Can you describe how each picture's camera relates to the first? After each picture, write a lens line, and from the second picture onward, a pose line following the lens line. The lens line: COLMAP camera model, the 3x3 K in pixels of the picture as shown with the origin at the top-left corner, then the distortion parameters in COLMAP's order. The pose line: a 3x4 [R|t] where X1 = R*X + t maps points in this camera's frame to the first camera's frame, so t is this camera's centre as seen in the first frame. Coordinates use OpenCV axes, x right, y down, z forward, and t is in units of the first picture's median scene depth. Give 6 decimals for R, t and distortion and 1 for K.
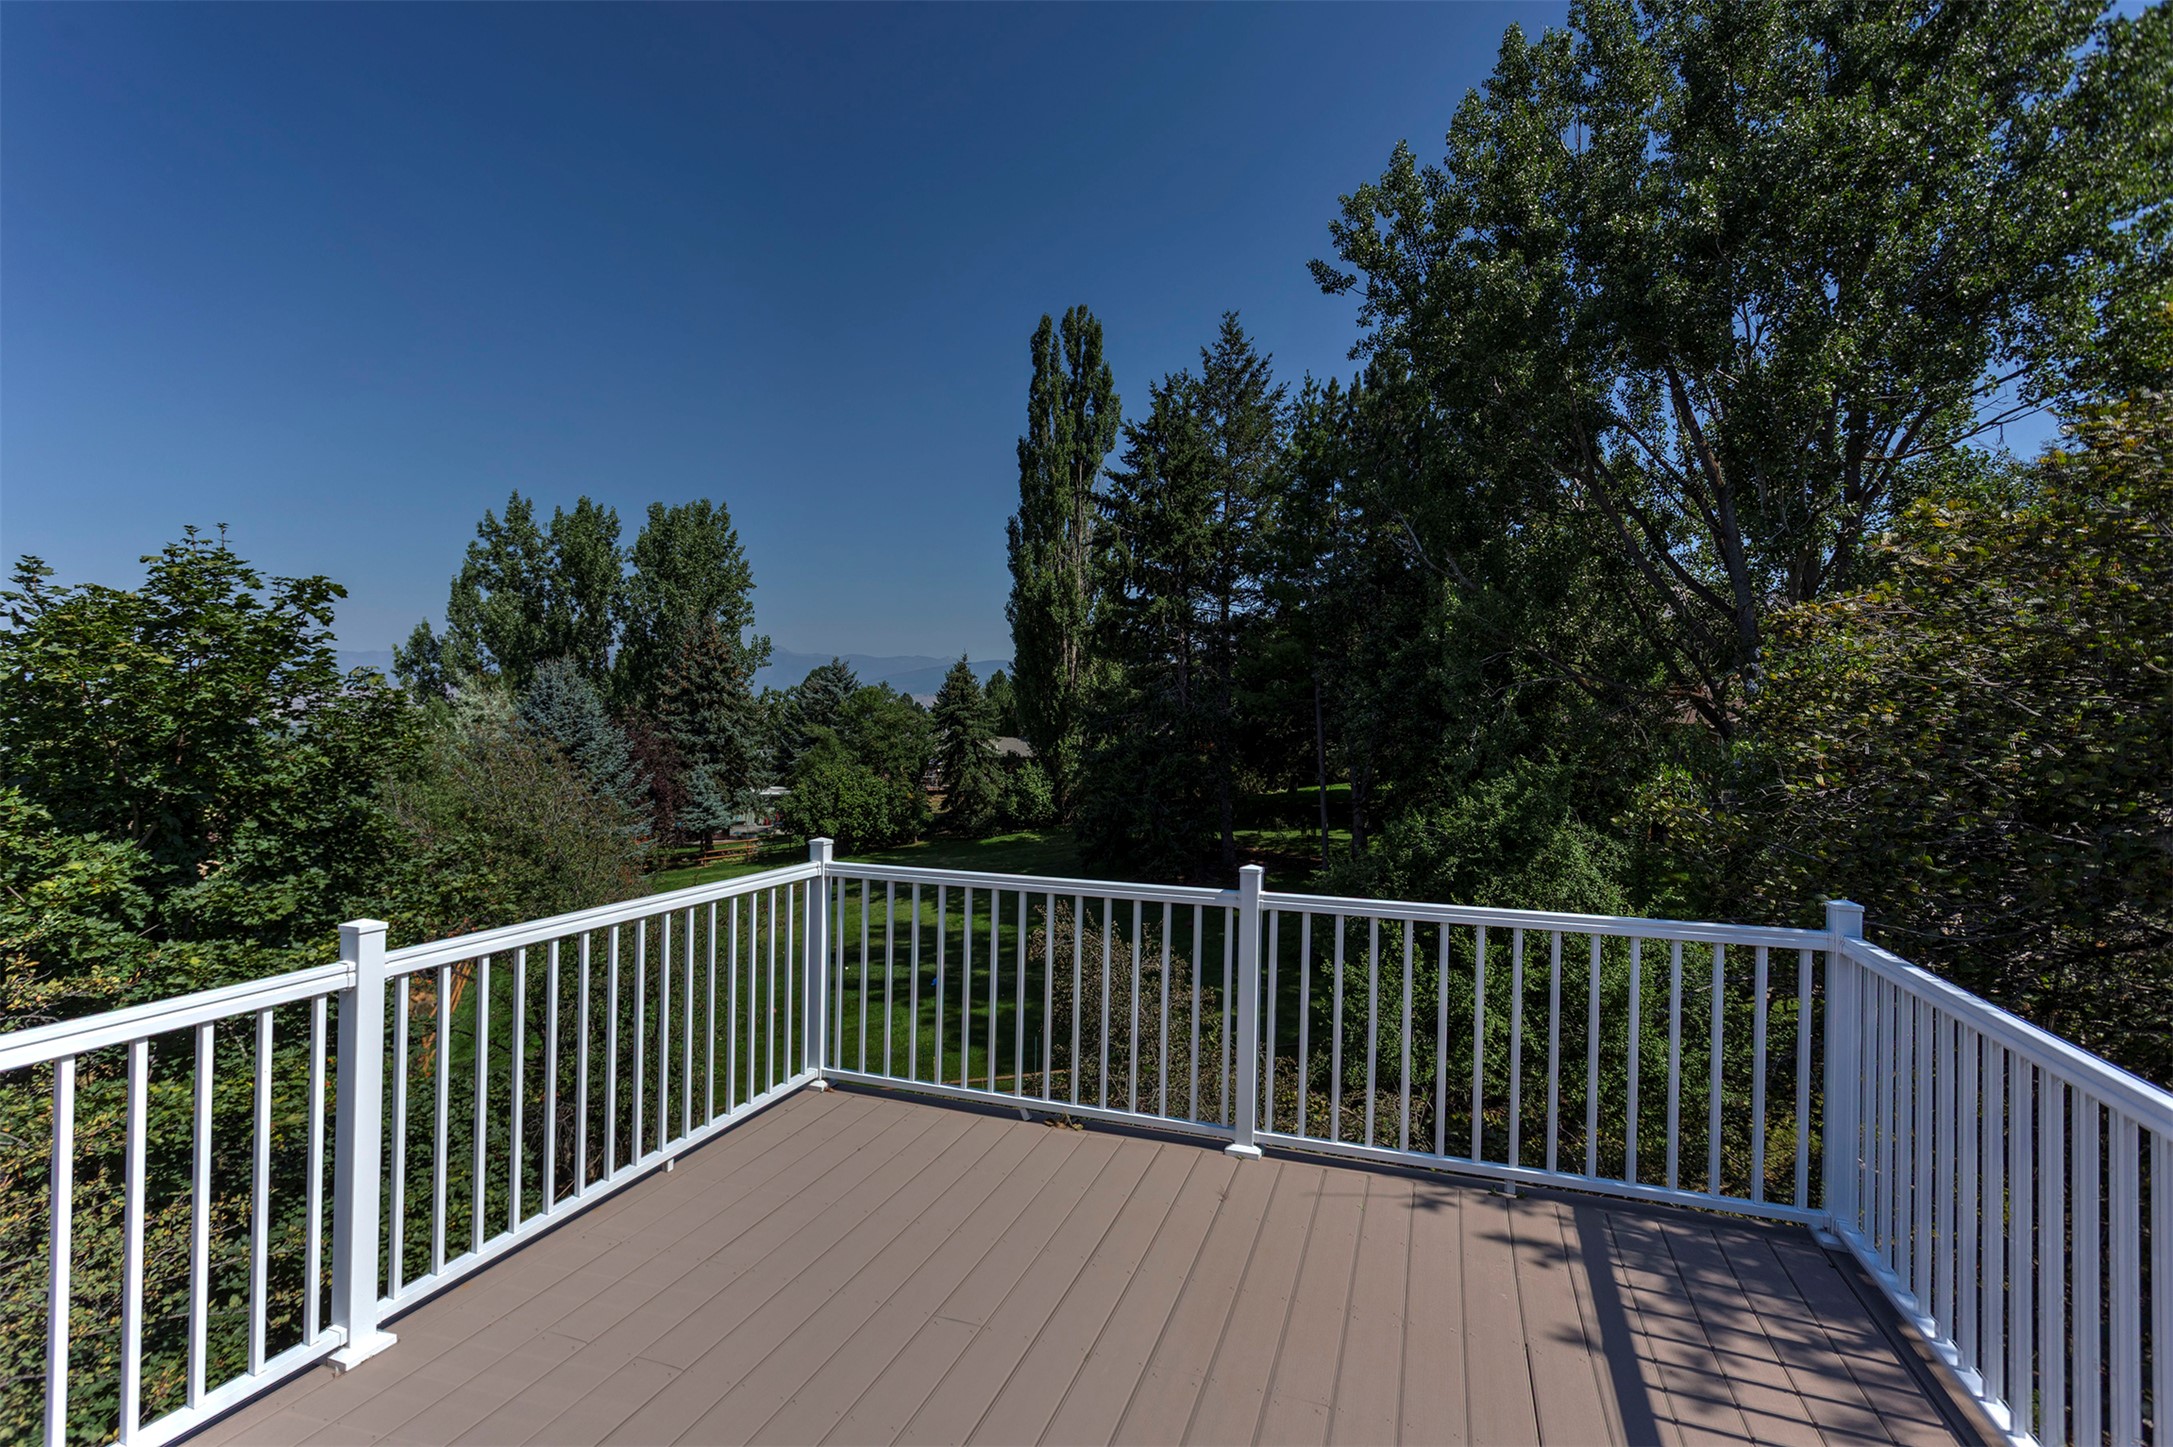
lens RADIAL K [[1080.4, 0, 1086.7], [0, 1080.4, 714.2], [0, 0, 1]] dist [0.022486, 0.000555]
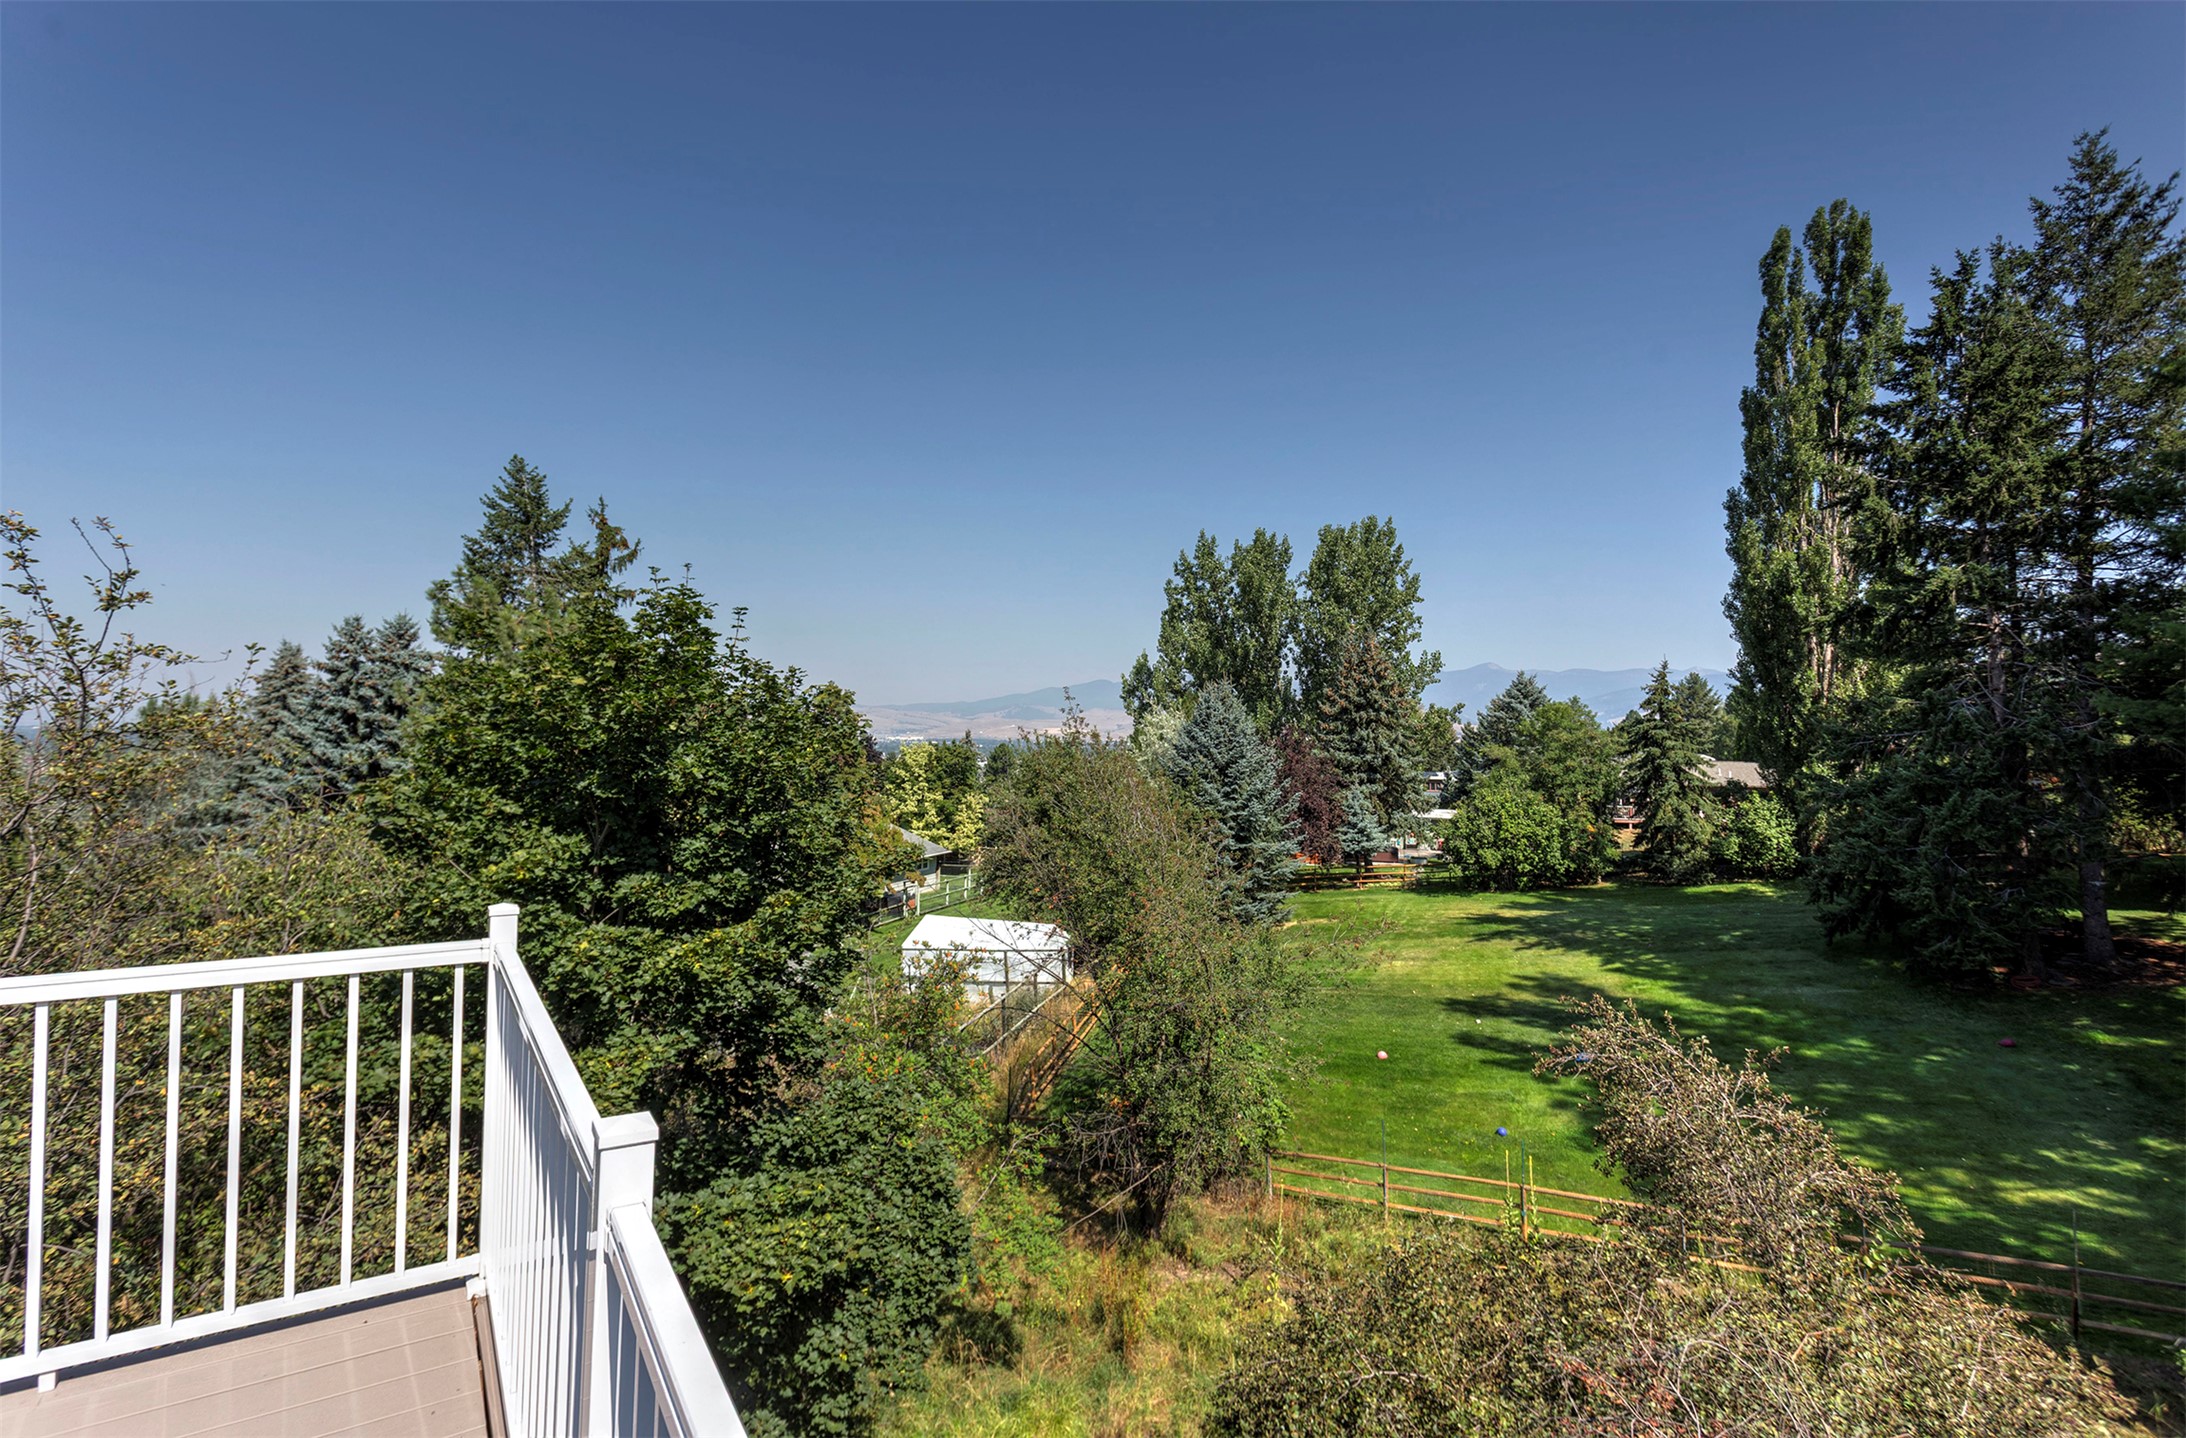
lens RADIAL K [[1051.3, 0, 1135.2], [0, 1051.3, 715.3], [0, 0, 1]] dist [0.013392, 0.002185]
pose [[0.783781, -0.010945, -0.620941, 0.074222], [-0.001008, 0.999821, -0.018897, 0.001872], [0.621037, 0.015437, 0.783629, 0.118020]]
